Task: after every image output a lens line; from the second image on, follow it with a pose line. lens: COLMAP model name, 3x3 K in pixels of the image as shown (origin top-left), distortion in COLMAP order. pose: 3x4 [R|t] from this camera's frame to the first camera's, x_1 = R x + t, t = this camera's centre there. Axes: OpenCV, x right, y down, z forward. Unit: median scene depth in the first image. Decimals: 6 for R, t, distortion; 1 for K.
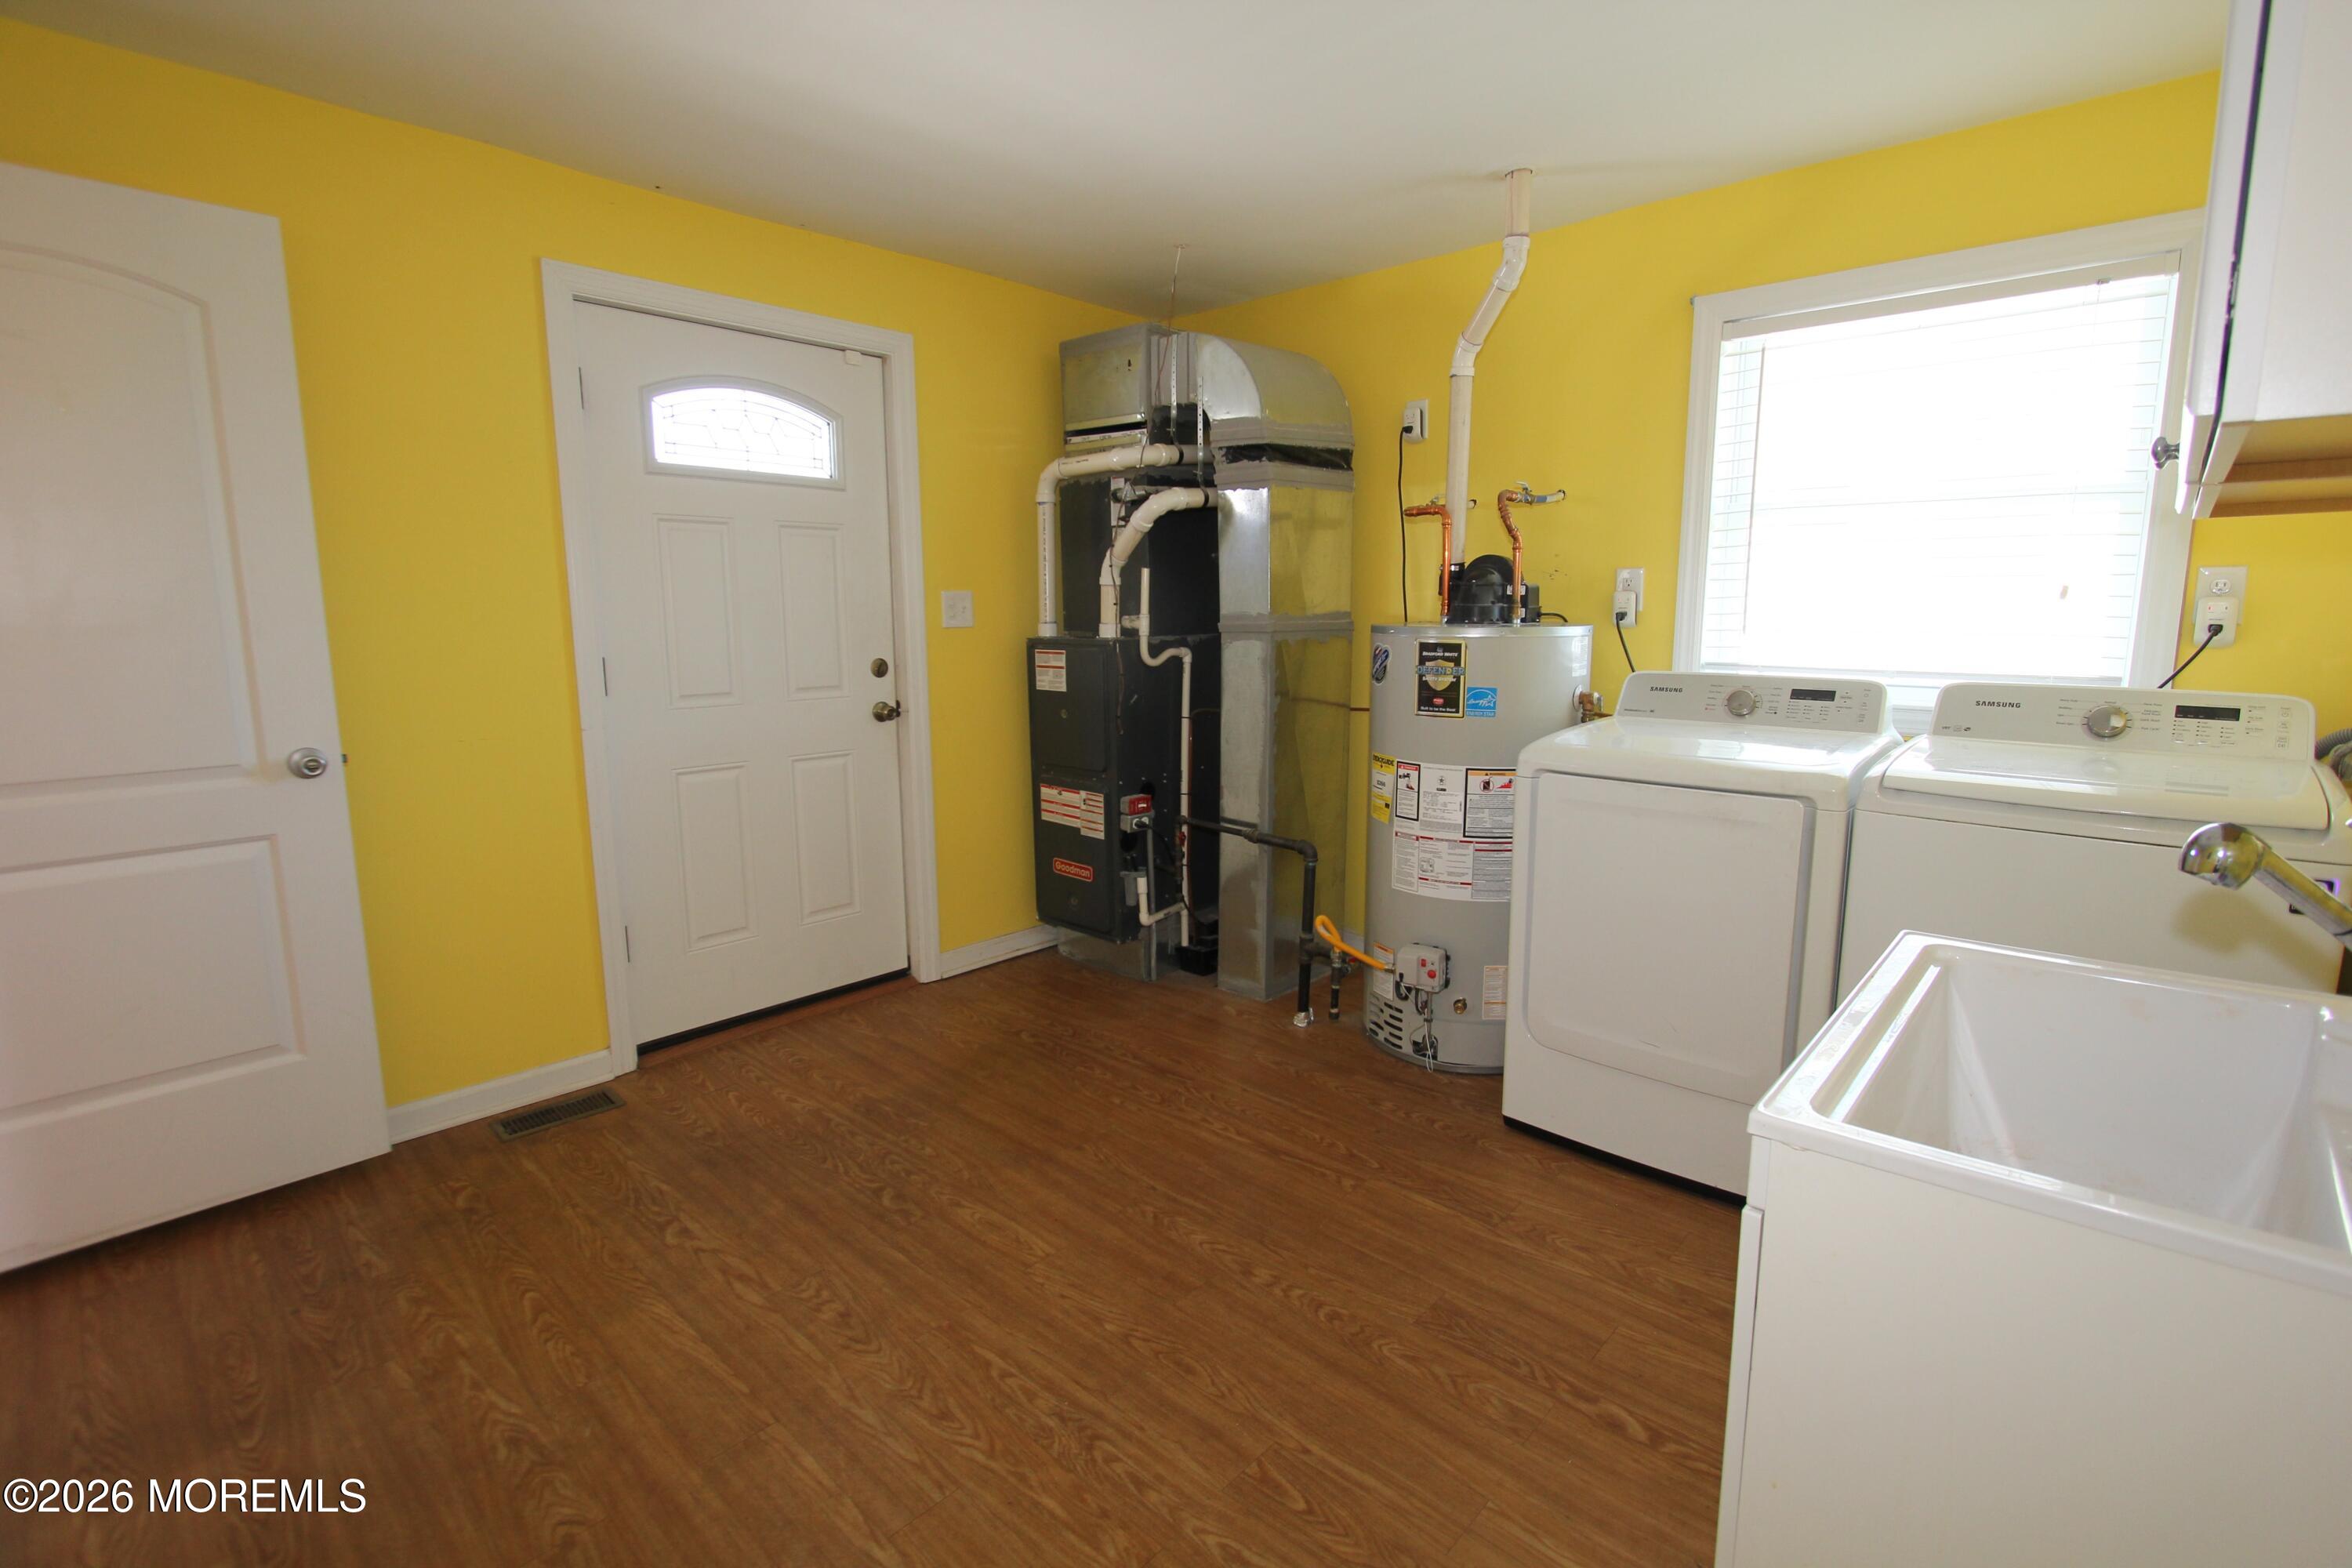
lens RADIAL K [[1092.1, 0, 1194.7], [0, 1092.1, 775.2], [0, 0, 1]] dist [-0.004024, 0.001141]
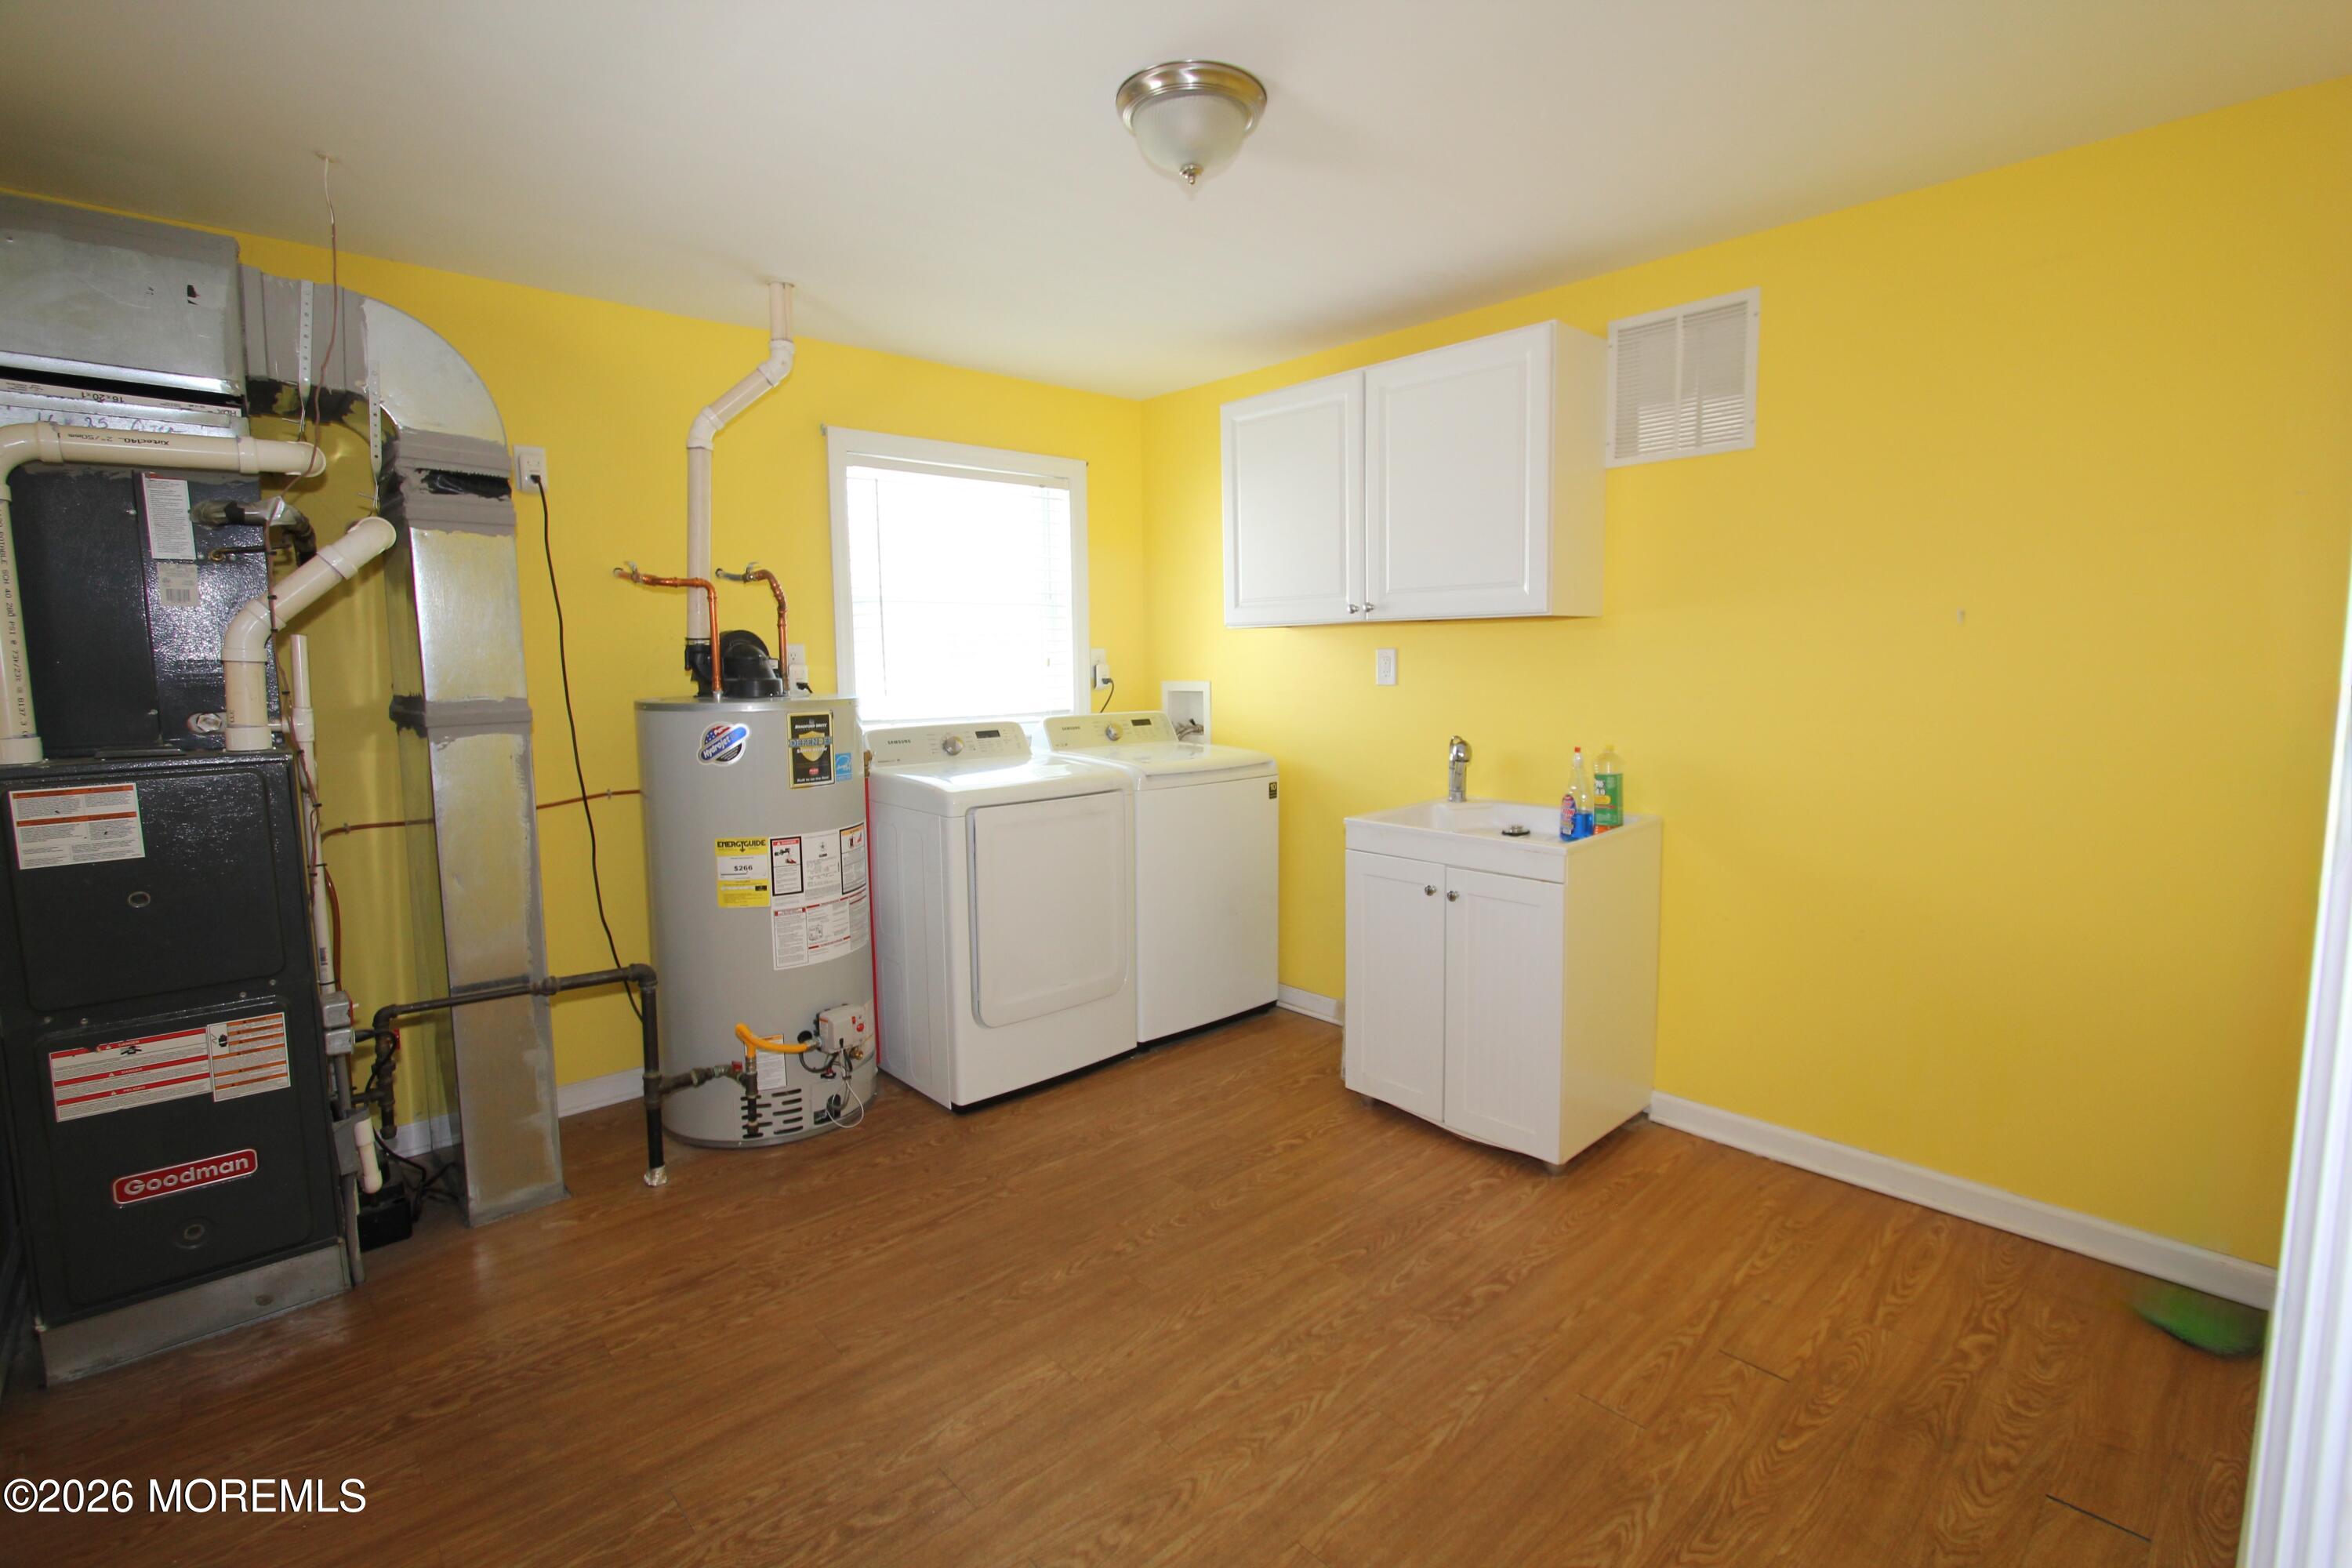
lens RADIAL K [[1092.1, 0, 1192.9], [0, 1092.1, 774.9], [0, 0, 1]] dist [-0.004024, 0.001141]
pose [[0.073074, -0.108205, 0.991439, -0.784252], [0.169092, 0.981049, 0.094609, -0.102521], [-0.982888, 0.160731, 0.089985, 0.560499]]
